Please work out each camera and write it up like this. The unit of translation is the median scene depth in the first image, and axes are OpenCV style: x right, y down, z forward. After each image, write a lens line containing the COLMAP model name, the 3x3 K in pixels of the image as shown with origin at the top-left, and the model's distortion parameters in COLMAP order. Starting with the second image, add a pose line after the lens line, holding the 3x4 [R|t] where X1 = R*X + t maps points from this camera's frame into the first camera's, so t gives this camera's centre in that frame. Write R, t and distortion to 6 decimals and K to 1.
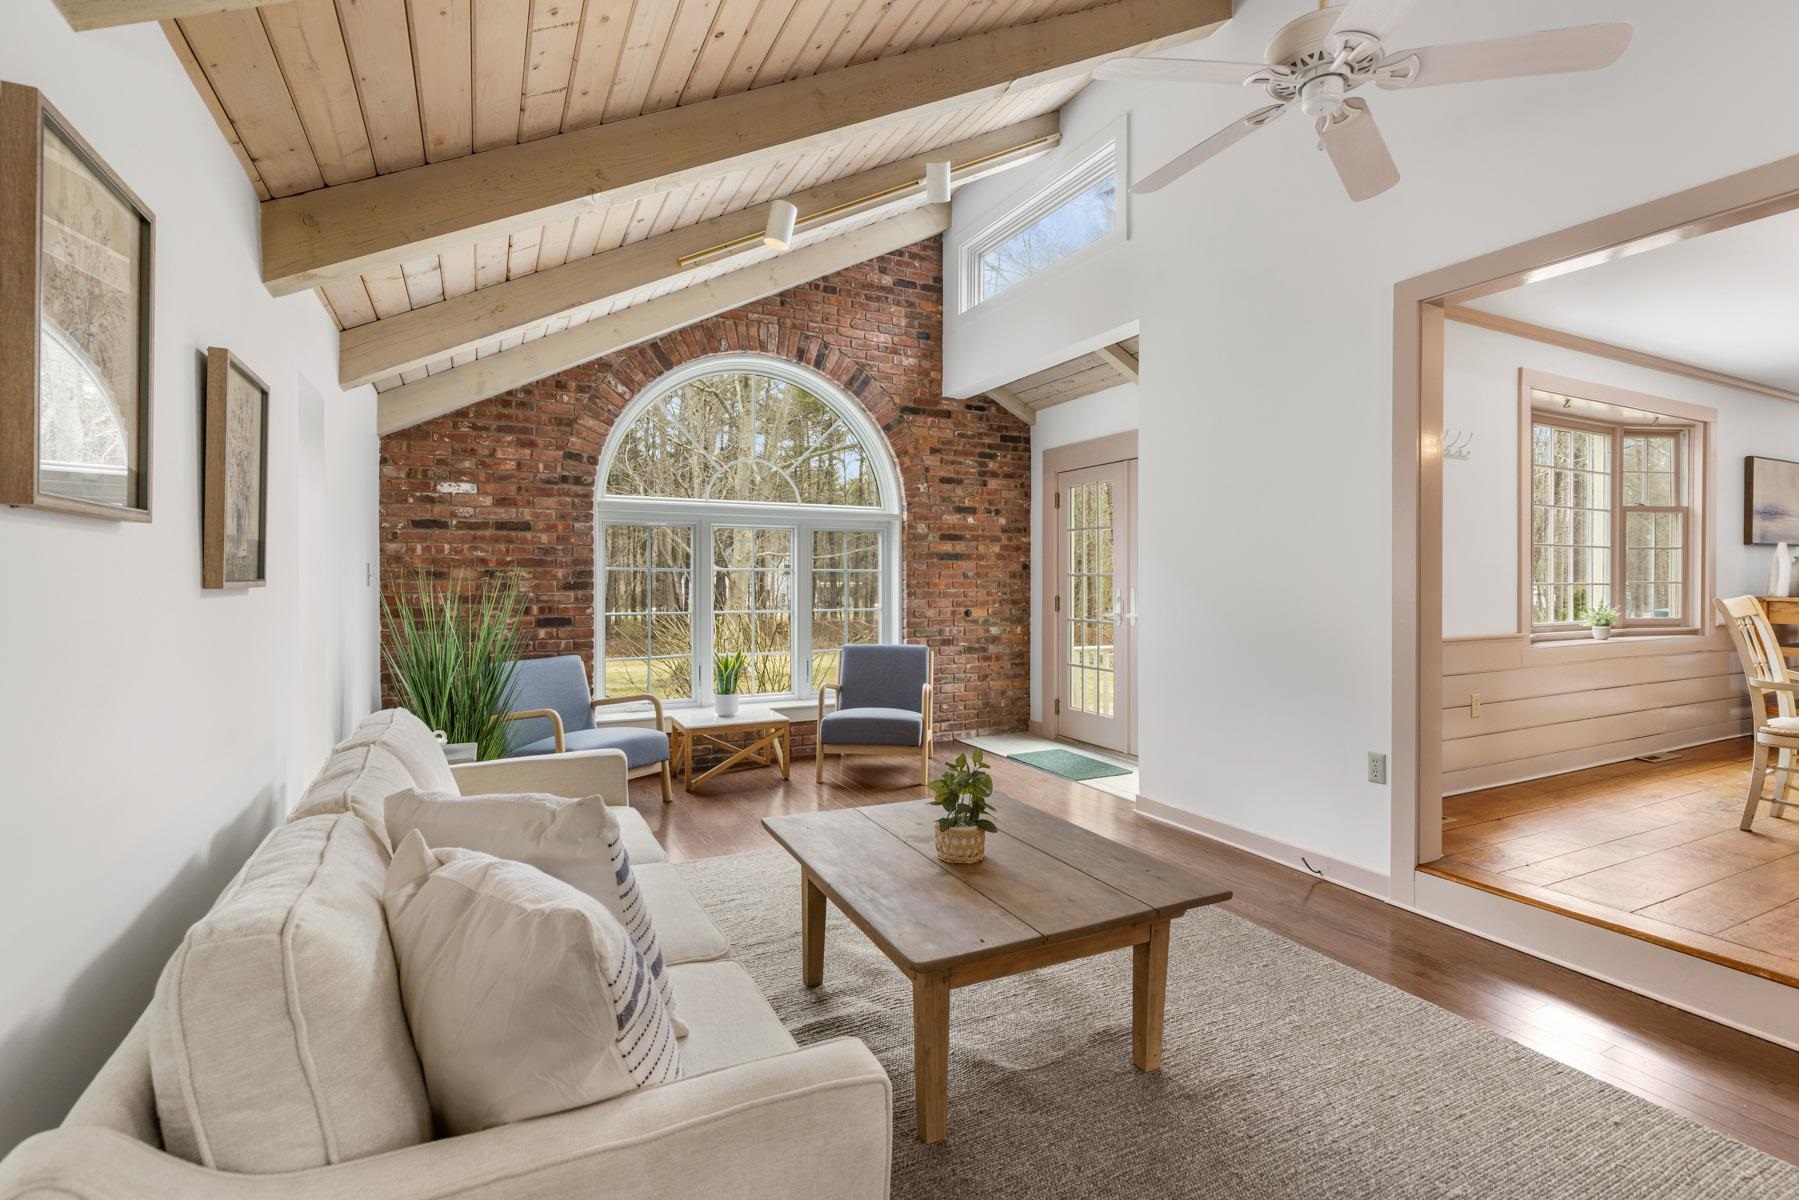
lens RADIAL K [[812.5, 0, 909.4], [0, 812.5, 587.8], [0, 0, 1]] dist [0.005467, 0.000035]
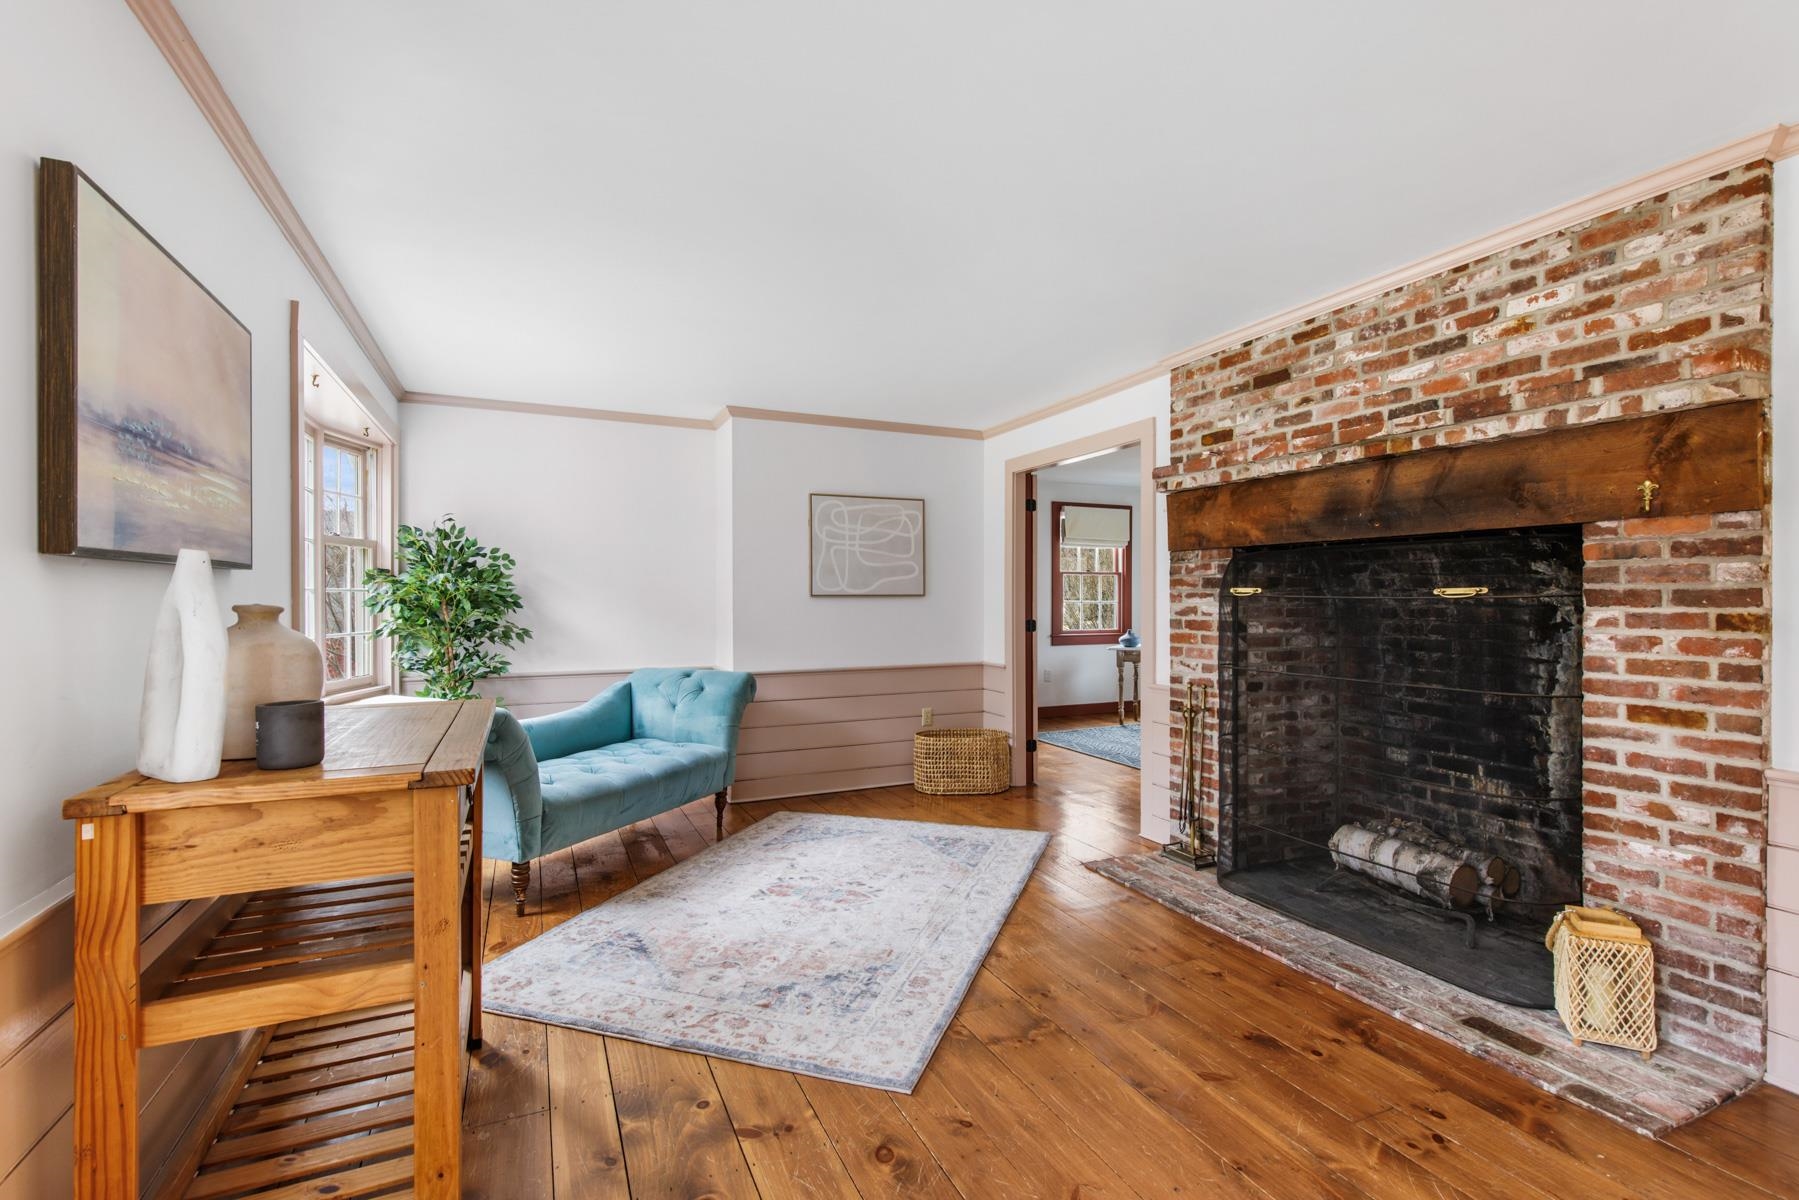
lens RADIAL K [[836.1, 0, 905.6], [0, 836.1, 600.4], [0, 0, 1]] dist [0.000915, -0.000610]
pose [[0.051563, -0.007317, 0.998643, 0.864265], [0.012083, 0.999905, 0.006702, -0.041295], [-0.998597, 0.011721, 0.051646, 0.807592]]
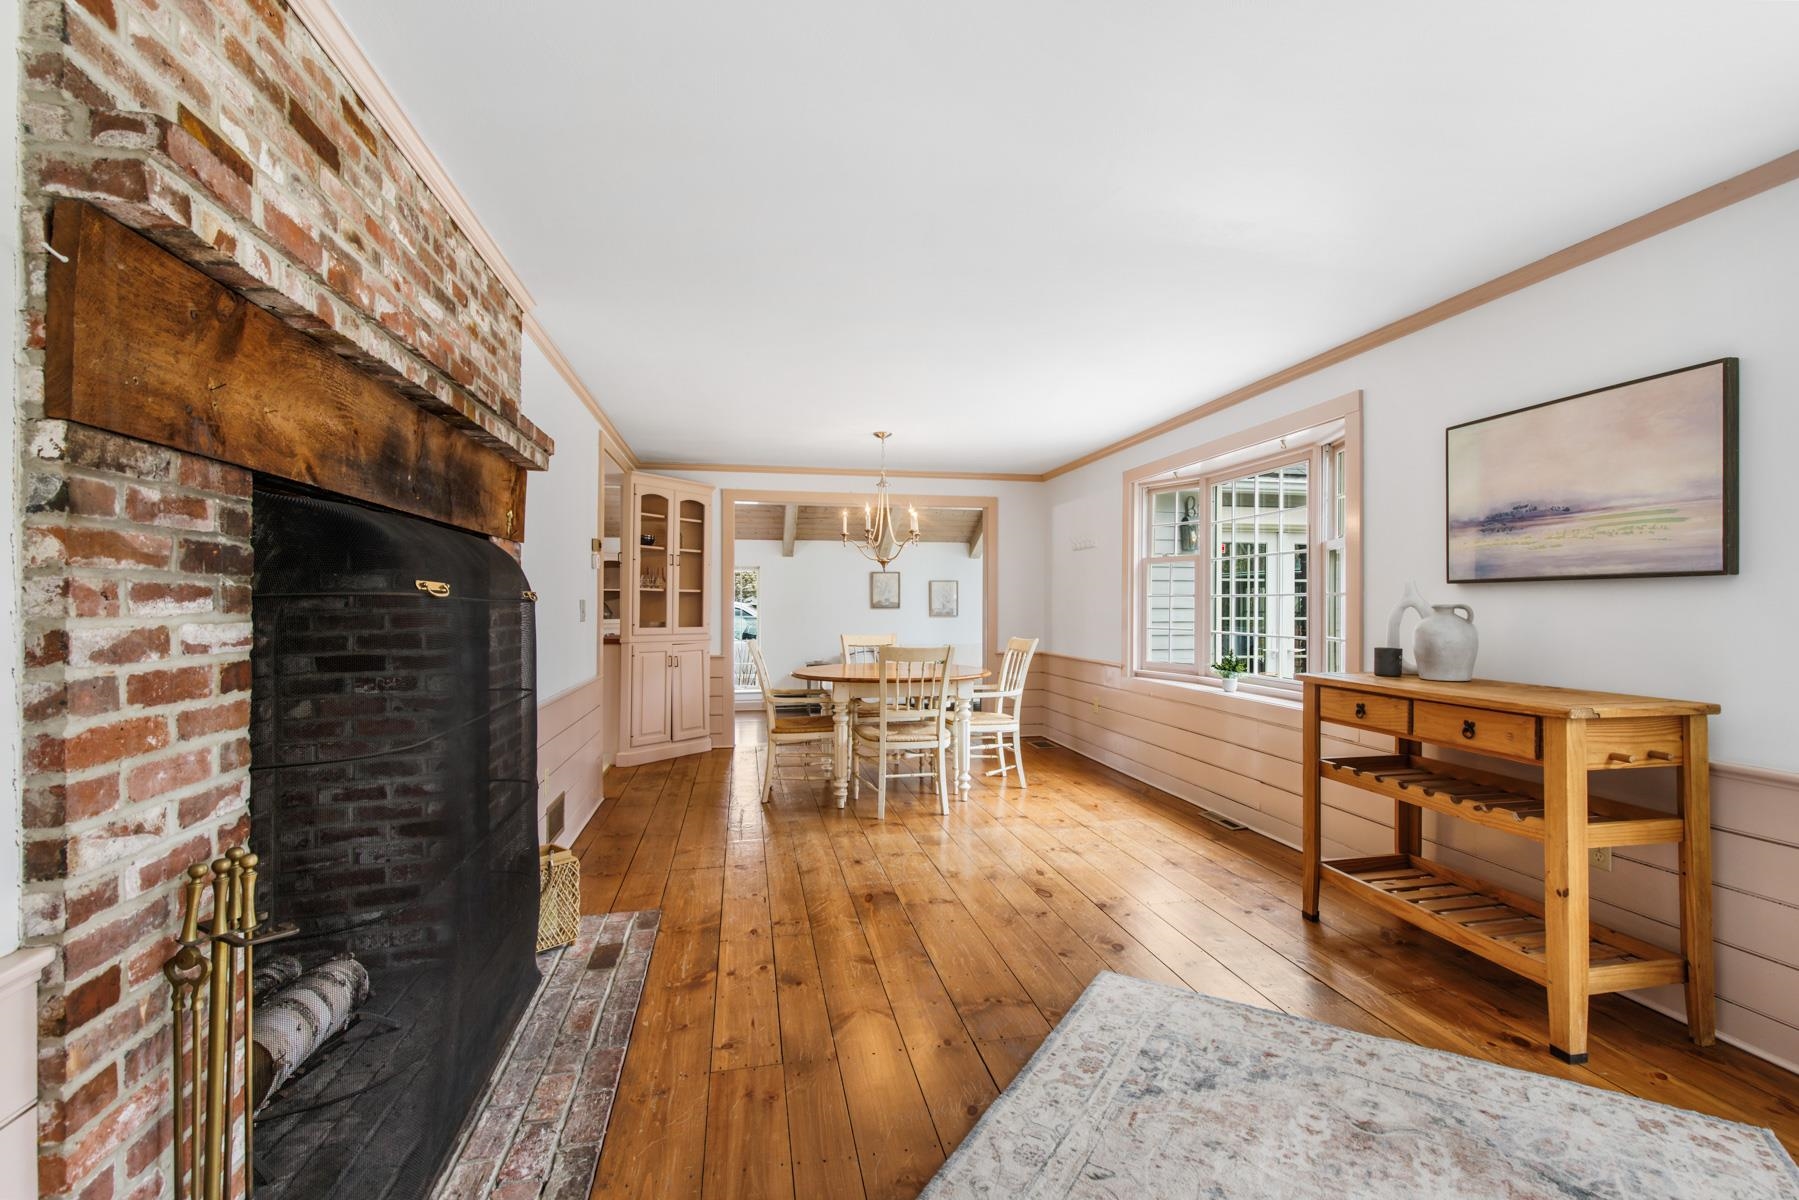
lens RADIAL K [[821.5, 0, 899.5], [0, 821.5, 600.0], [0, 0, 1]] dist [0.013467, 0.000142]
pose [[-0.285046, -0.005814, -0.958496, 1.801264], [-0.010773, 0.999938, -0.002861, -0.037000], [0.958453, 0.009510, -0.285091, 0.852738]]
